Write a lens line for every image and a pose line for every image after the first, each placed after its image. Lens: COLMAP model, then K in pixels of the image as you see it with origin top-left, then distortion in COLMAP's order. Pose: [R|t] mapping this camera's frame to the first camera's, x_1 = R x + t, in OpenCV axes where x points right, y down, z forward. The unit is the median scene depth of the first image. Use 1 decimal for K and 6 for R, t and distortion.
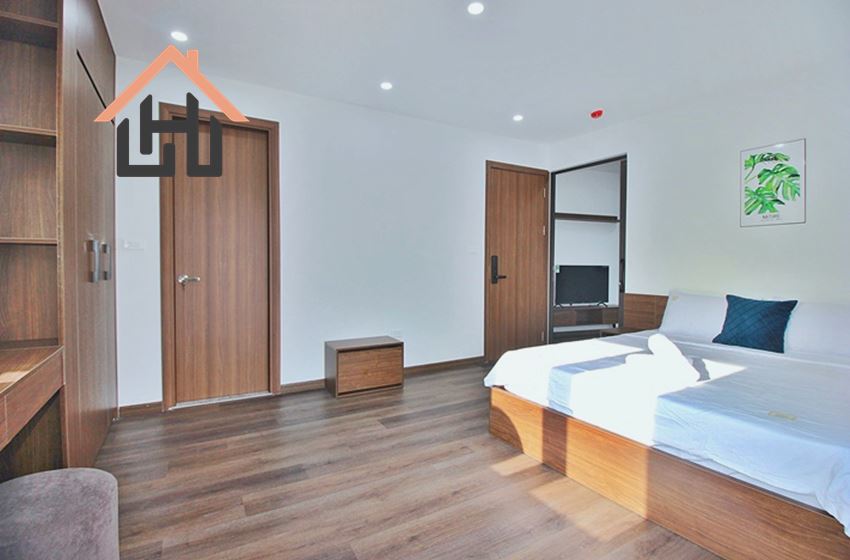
lens RADIAL K [[392.6, 0, 431.1], [0, 392.6, 274.8], [0, 0, 1]] dist [-0.003286, -0.008881]
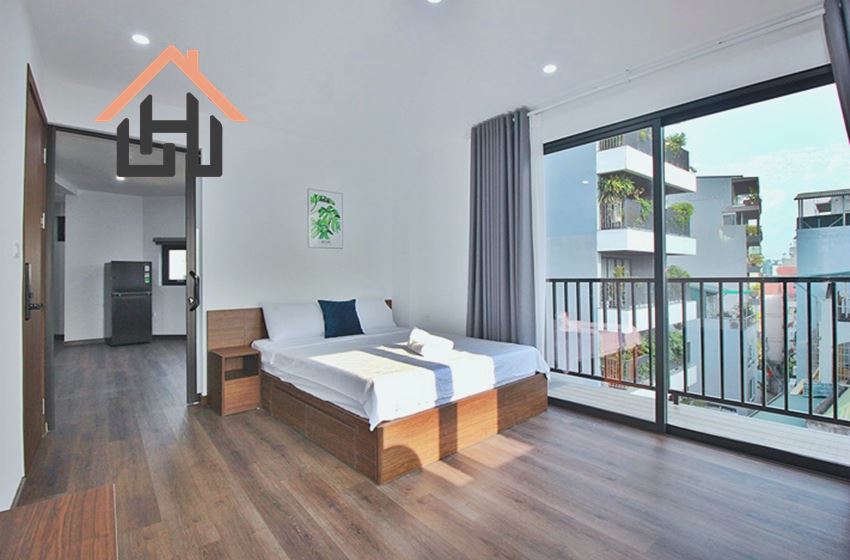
lens RADIAL K [[392.6, 0, 421.9], [0, 392.6, 273.6], [0, 0, 1]] dist [-0.003286, -0.008881]
pose [[-0.152225, -0.001421, 0.988345, -0.568001], [0.034899, 0.999368, 0.006812, -0.032645], [-0.987730, 0.035530, -0.152079, 0.864030]]
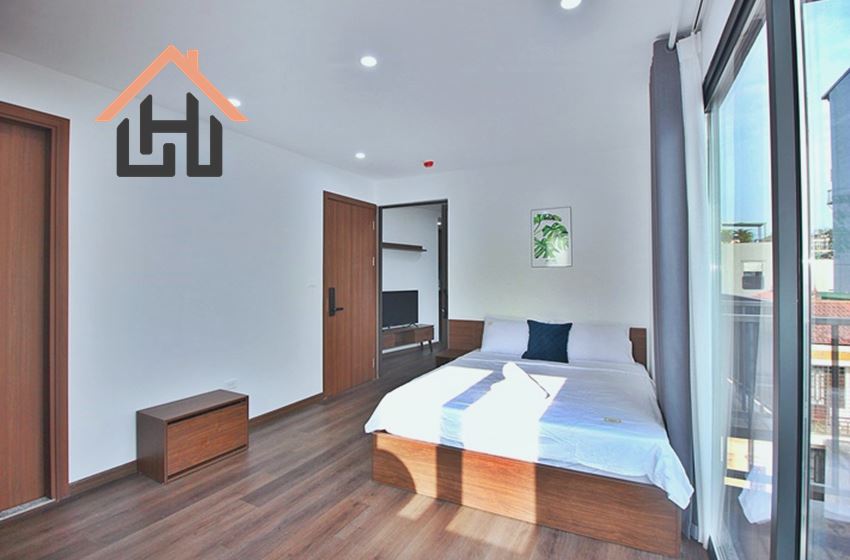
lens RADIAL K [[392.6, 0, 424.6], [0, 392.6, 271.7], [0, 0, 1]] dist [-0.003286, -0.008881]
pose [[0.854771, -0.001933, 0.519001, -0.215767], [0.021463, 0.999269, -0.031627, -0.075948], [-0.518561, 0.038173, 0.854188, 0.056950]]
